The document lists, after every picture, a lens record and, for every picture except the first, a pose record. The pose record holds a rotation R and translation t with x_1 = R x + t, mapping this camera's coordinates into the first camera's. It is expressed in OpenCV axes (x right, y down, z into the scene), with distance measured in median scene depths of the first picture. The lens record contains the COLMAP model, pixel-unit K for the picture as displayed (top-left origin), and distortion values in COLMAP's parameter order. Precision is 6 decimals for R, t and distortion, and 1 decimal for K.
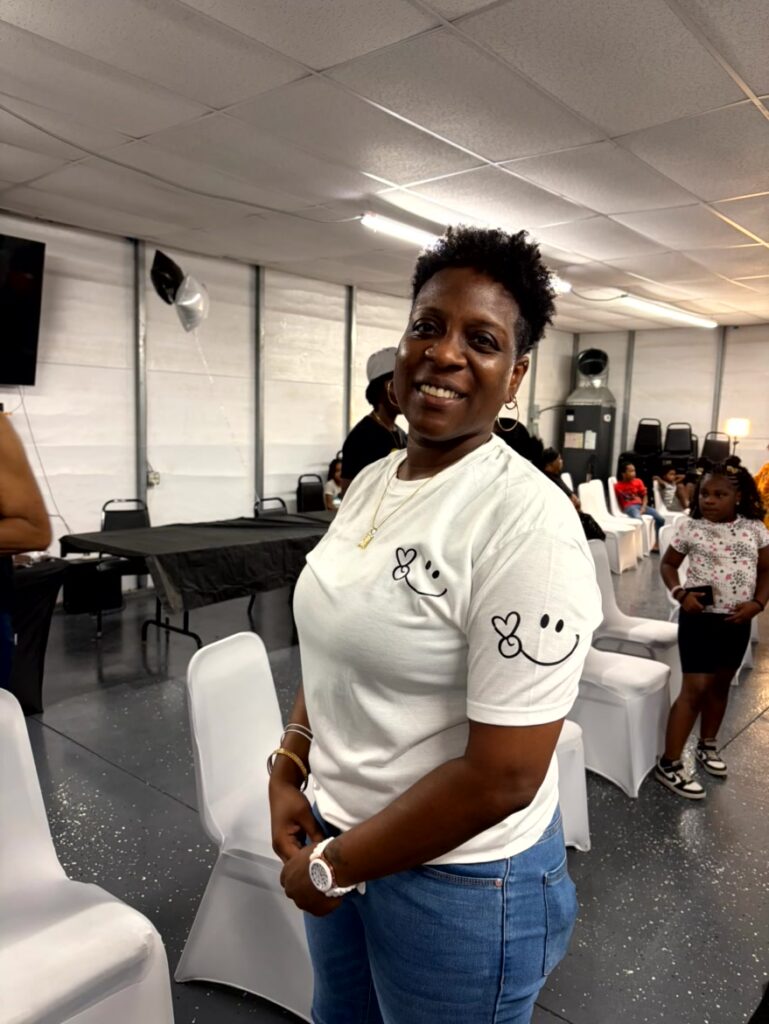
lens RADIAL K [[770.8, 0, 384.5], [0, 770.8, 512.0], [0, 0, 1]] dist [0.002717, 0.008158]
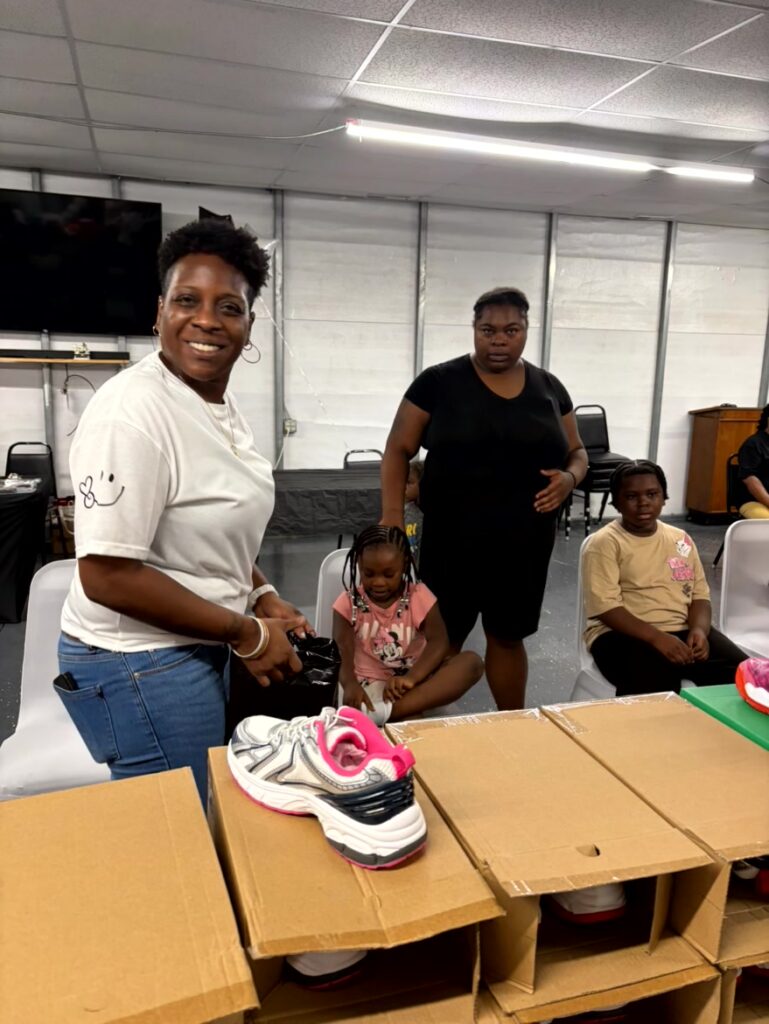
lens RADIAL K [[776.8, 0, 390.3], [0, 776.8, 507.8], [0, 0, 1]] dist [0.011968, 0.005537]
pose [[0.844586, 0.084231, -0.528752, 0.319536], [-0.059895, 0.996213, 0.063027, -0.007389], [0.532059, -0.021562, 0.846433, 0.170037]]
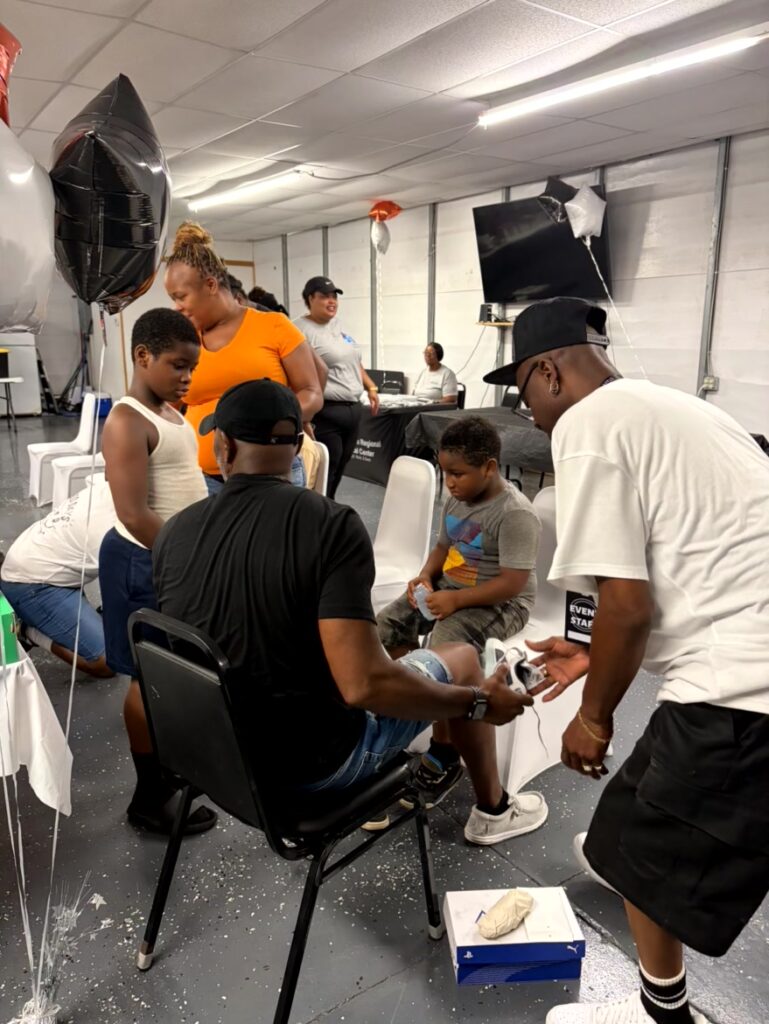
lens RADIAL K [[776.8, 0, 390.3], [0, 776.8, 507.8], [0, 0, 1]] dist [0.011968, 0.005537]
pose [[-0.256853, 0.182521, -0.949059, 0.690976], [-0.114153, 0.969401, 0.217327, -0.052045], [0.959685, 0.164159, -0.228158, 0.749698]]
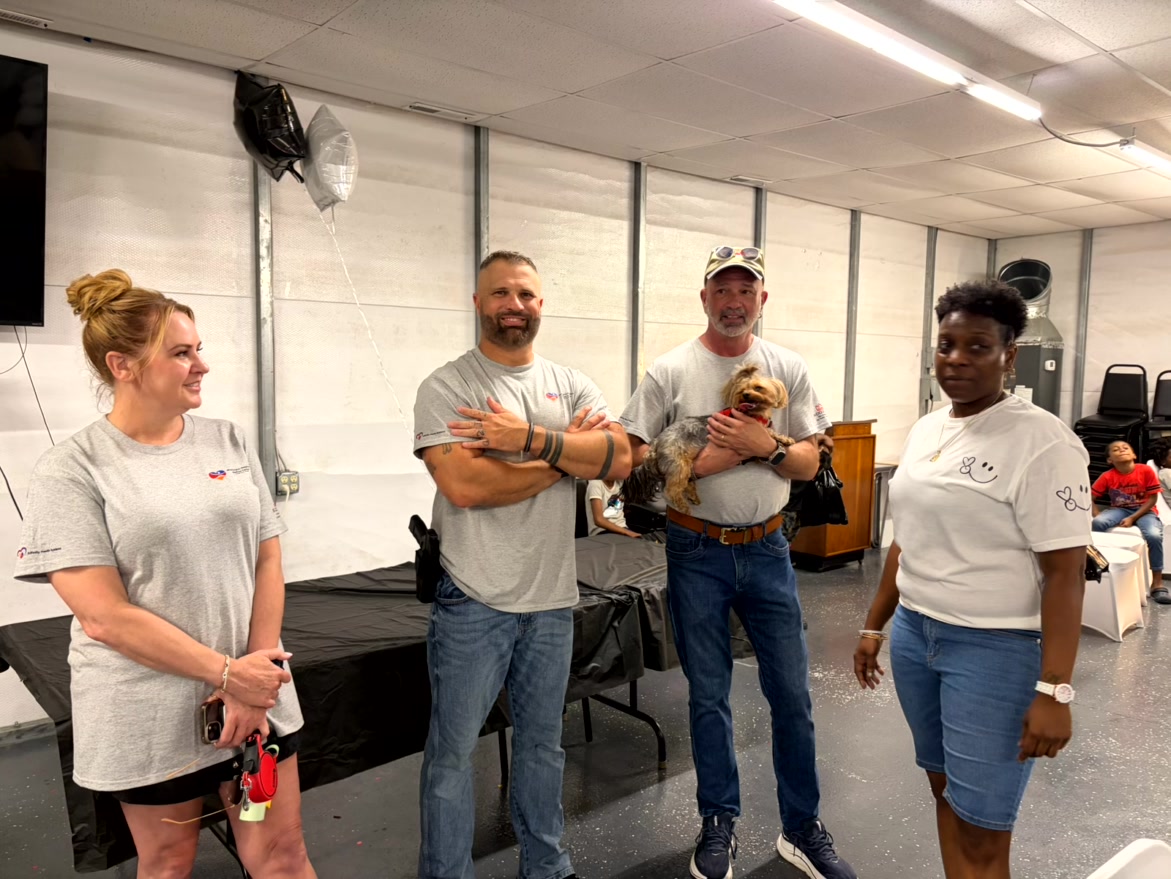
lens RADIAL K [[888.3, 0, 581.4], [0, 888.3, 443.8], [0, 0, 1]] dist [0.011968, 0.005537]
pose [[0.988655, -0.006833, -0.150050, 0.019208], [0.000607, 0.999138, -0.041502, -0.039034], [0.150204, 0.040940, 0.987807, 0.317733]]
